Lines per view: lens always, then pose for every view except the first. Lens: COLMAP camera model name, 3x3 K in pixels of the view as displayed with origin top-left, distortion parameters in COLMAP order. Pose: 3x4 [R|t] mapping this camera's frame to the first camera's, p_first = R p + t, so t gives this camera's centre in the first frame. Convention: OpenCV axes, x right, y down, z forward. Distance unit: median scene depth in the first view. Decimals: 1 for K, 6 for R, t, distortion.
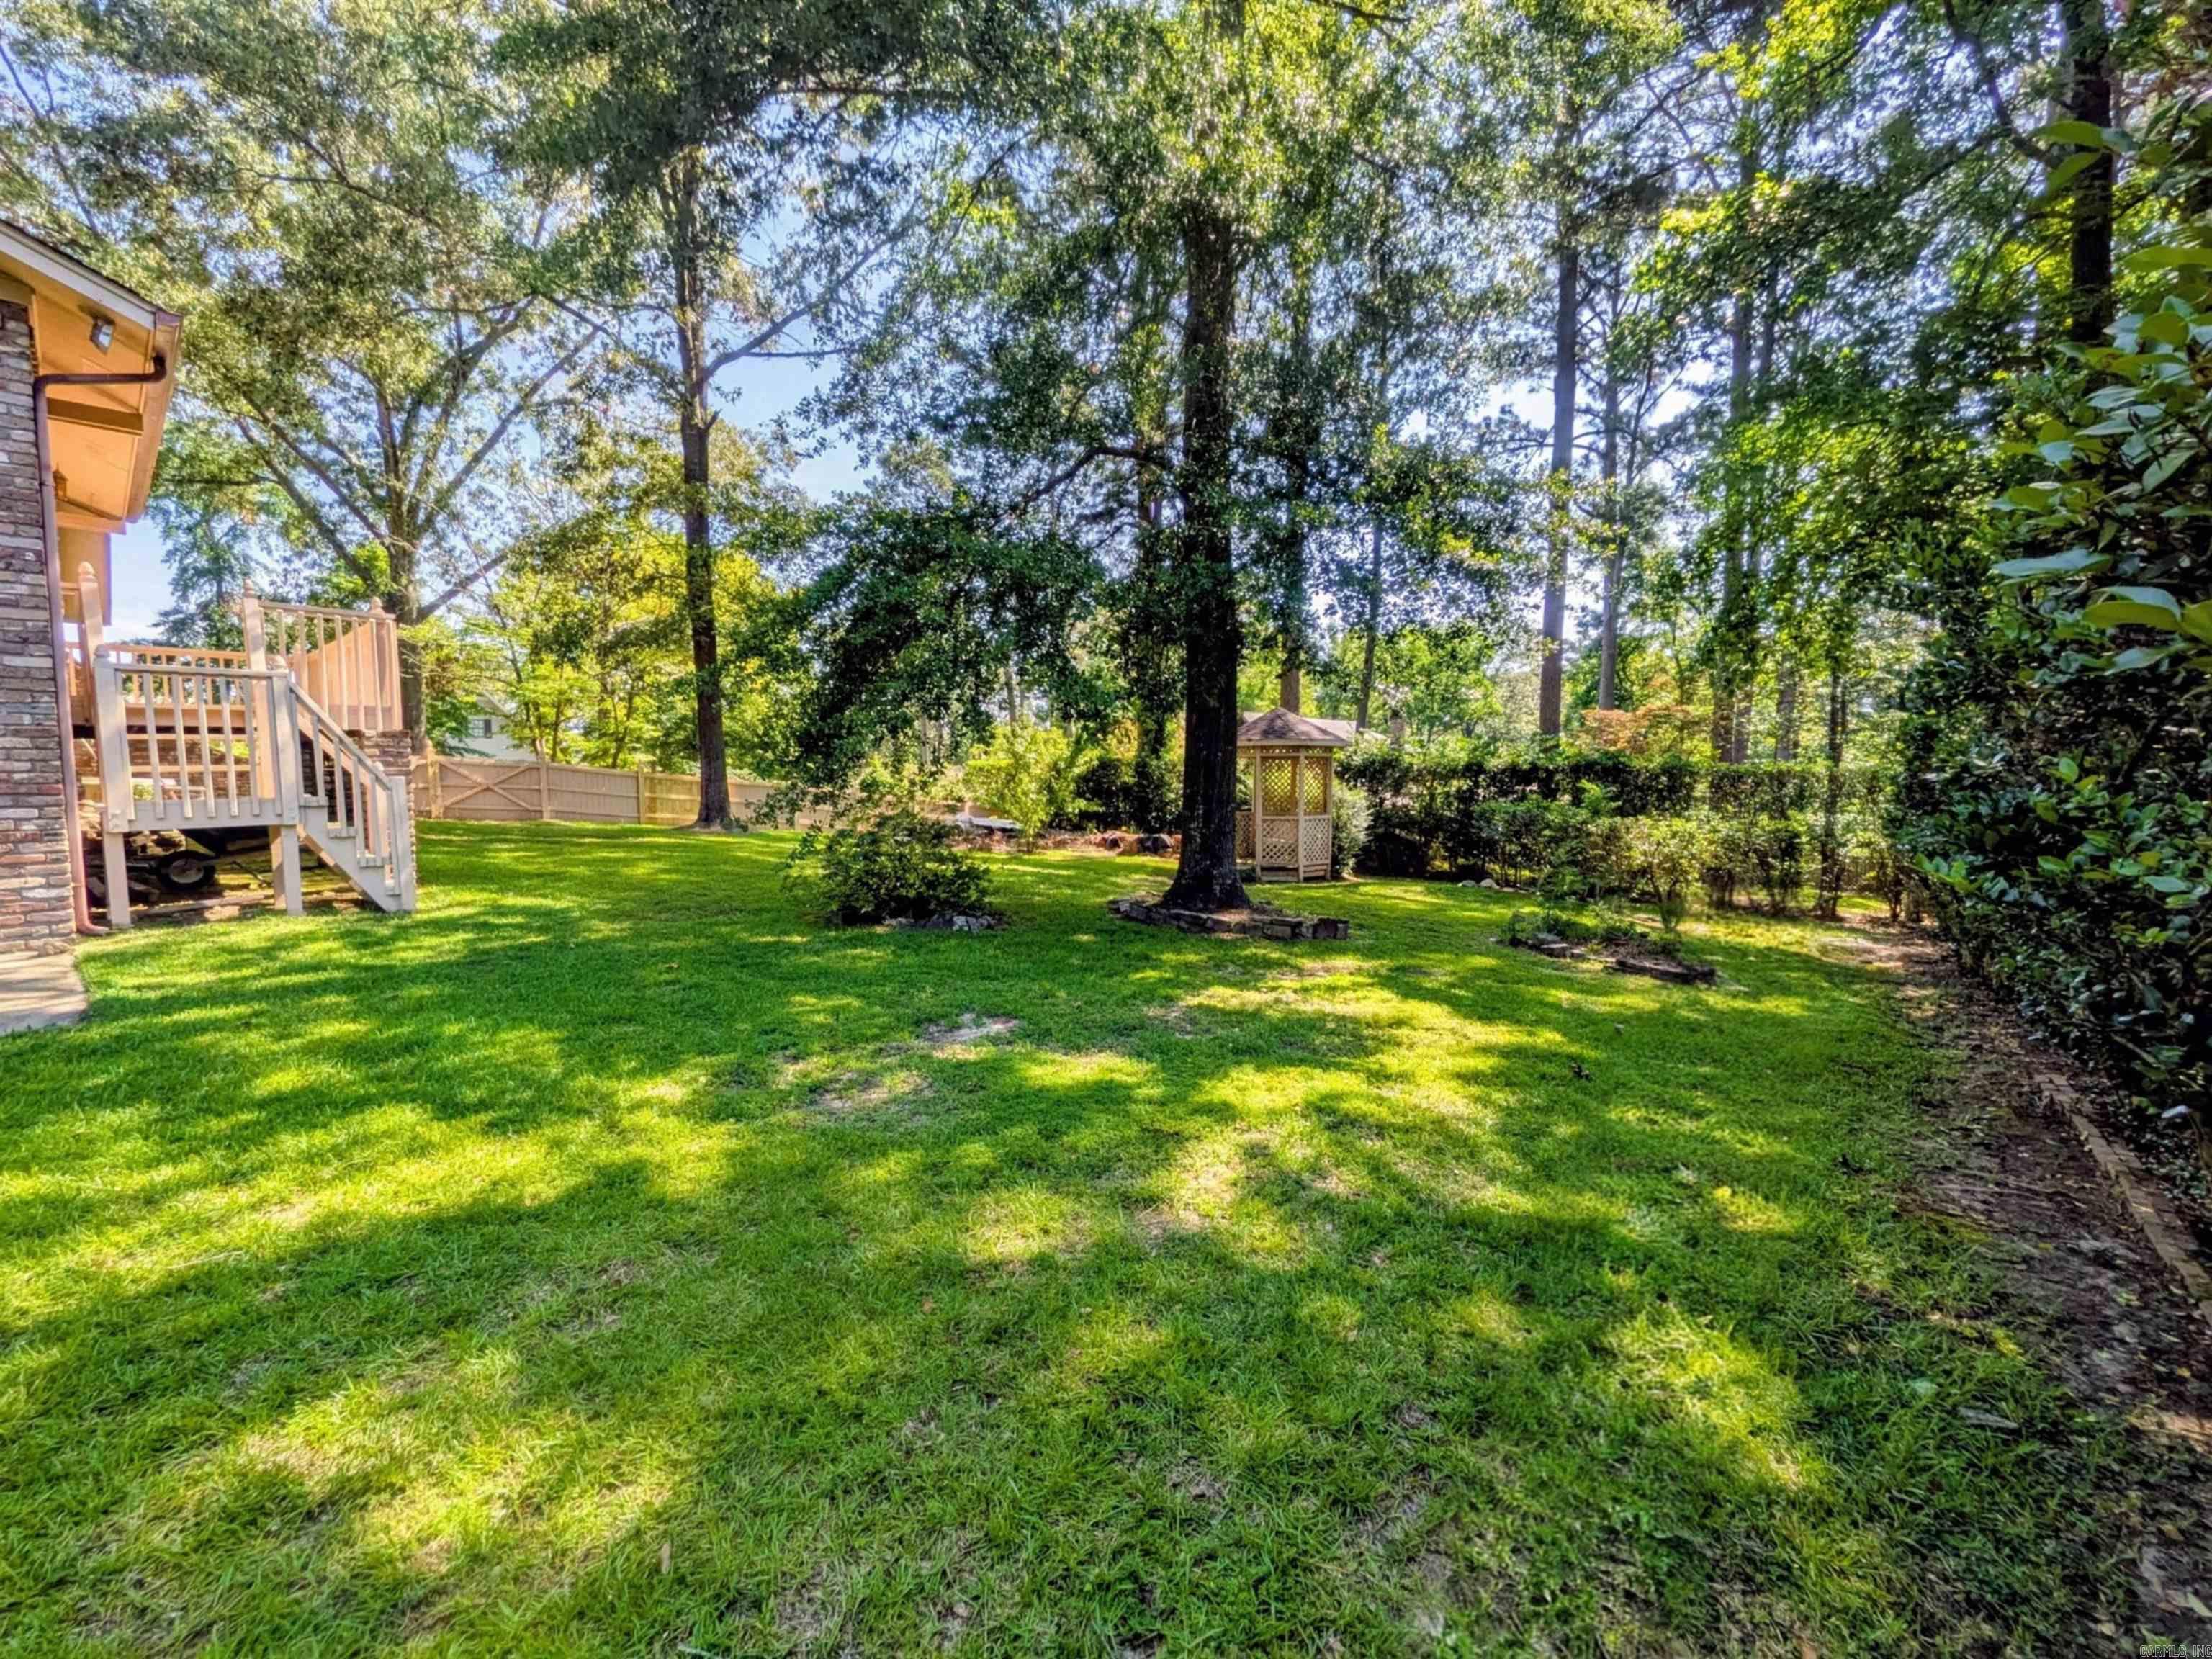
lens RADIAL K [[884.7, 0, 1099.6], [0, 884.7, 825.4], [0, 0, 1]] dist [0.010879, -0.003089]
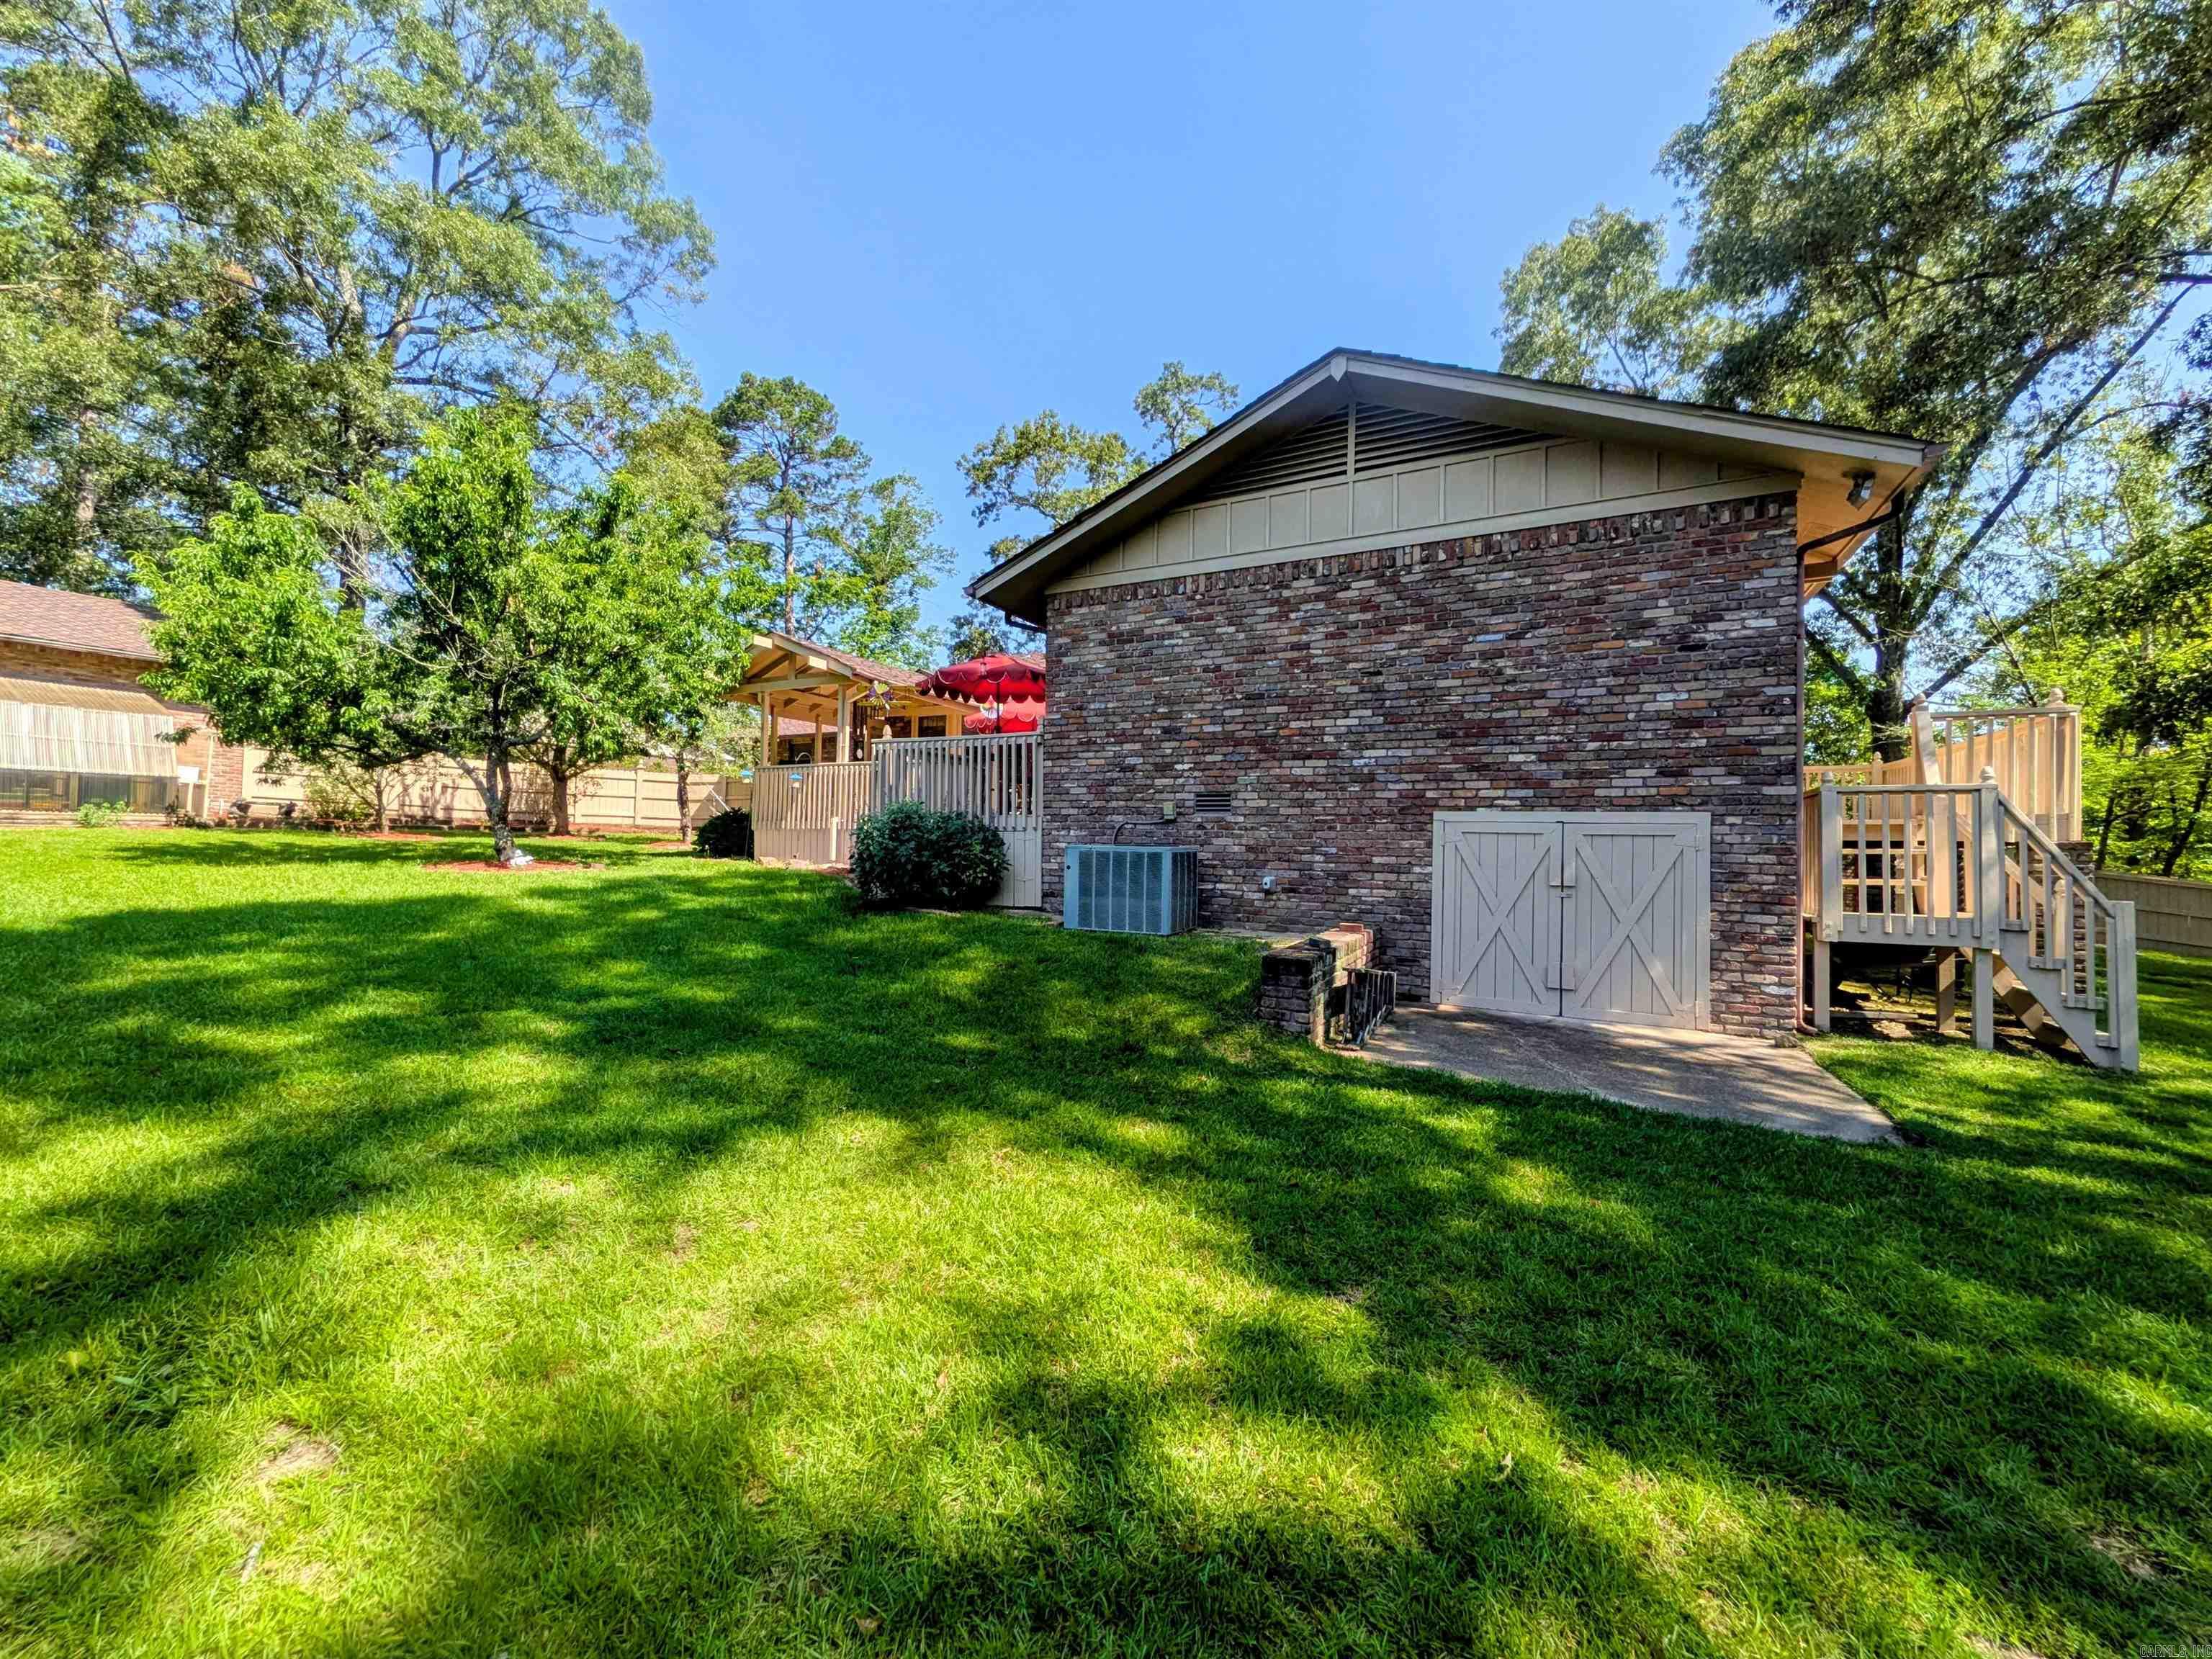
lens RADIAL K [[884.7, 0, 1110.8], [0, 884.7, 828.7], [0, 0, 1]] dist [0.010879, -0.003089]
pose [[0.224284, -0.012834, -0.974439, -0.061063], [-0.089754, 0.995391, -0.033768, -0.003580], [0.970382, 0.095033, 0.222099, -0.024905]]
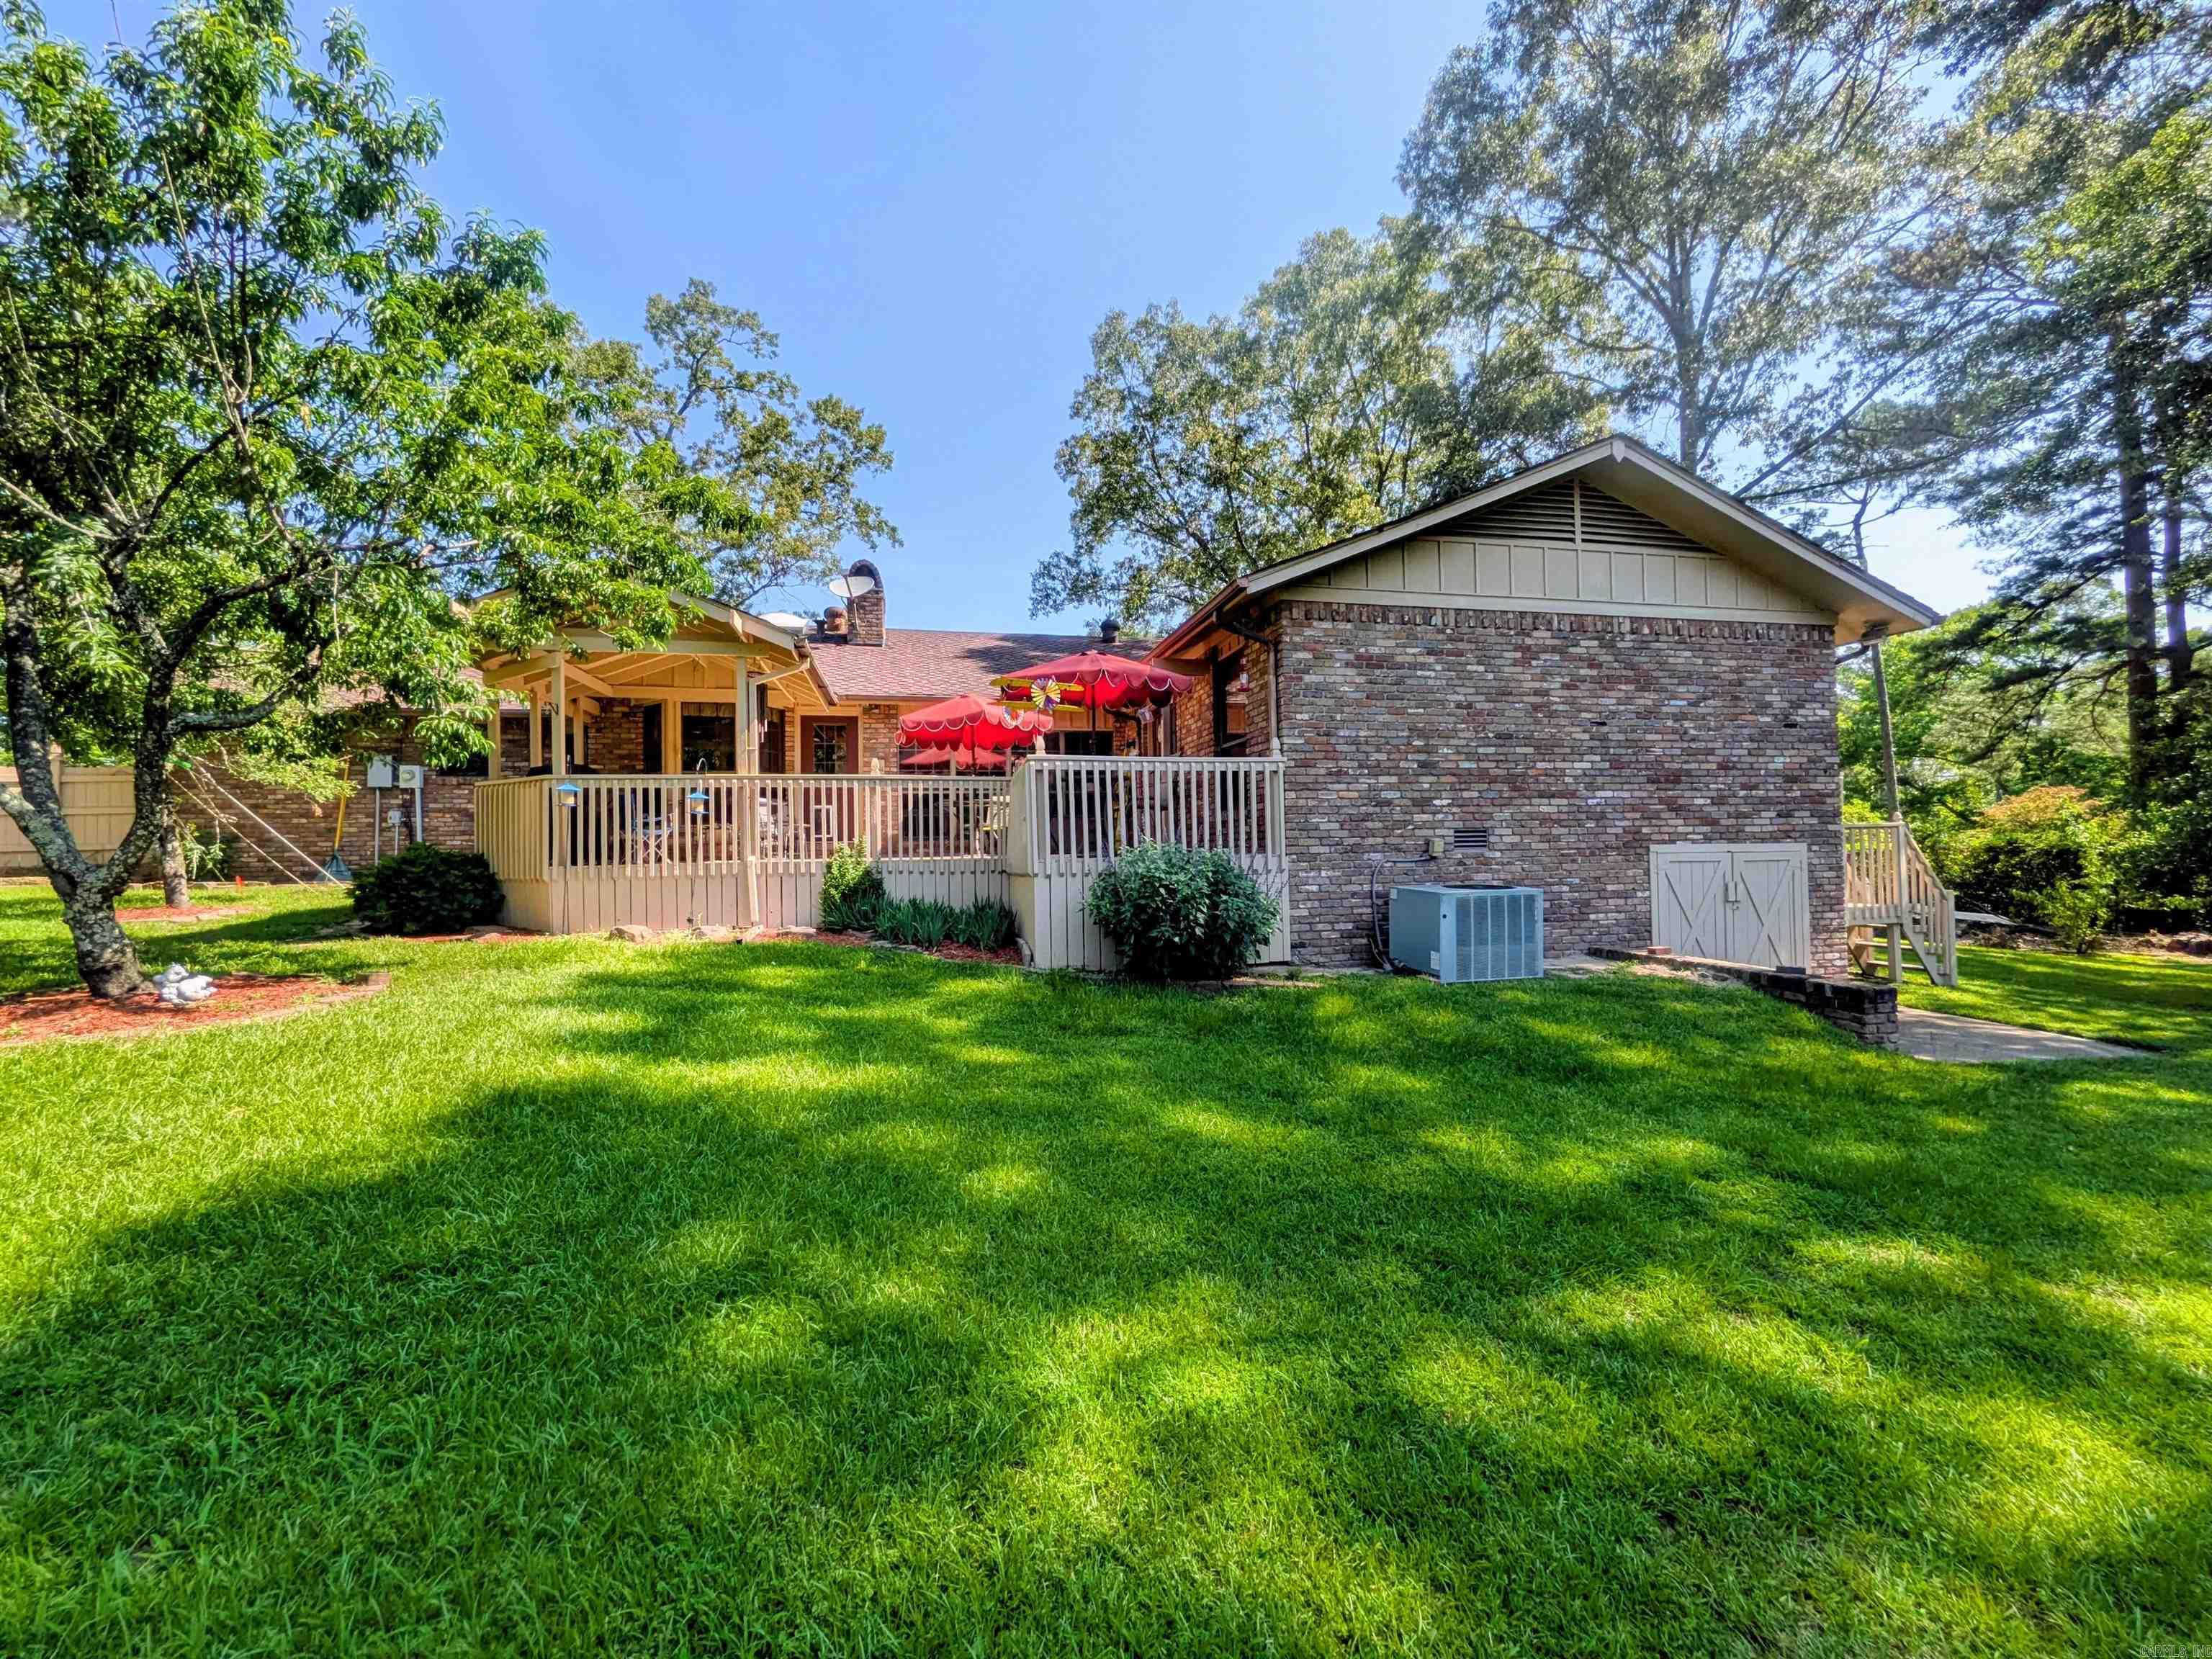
lens RADIAL K [[884.7, 0, 1101.1], [0, 884.7, 828.3], [0, 0, 1]] dist [0.010879, -0.003089]
pose [[0.805219, -0.019595, -0.592653, -0.298015], [-0.029223, 0.996928, -0.072667, -0.003407], [0.592256, 0.075832, 0.802173, -0.275133]]
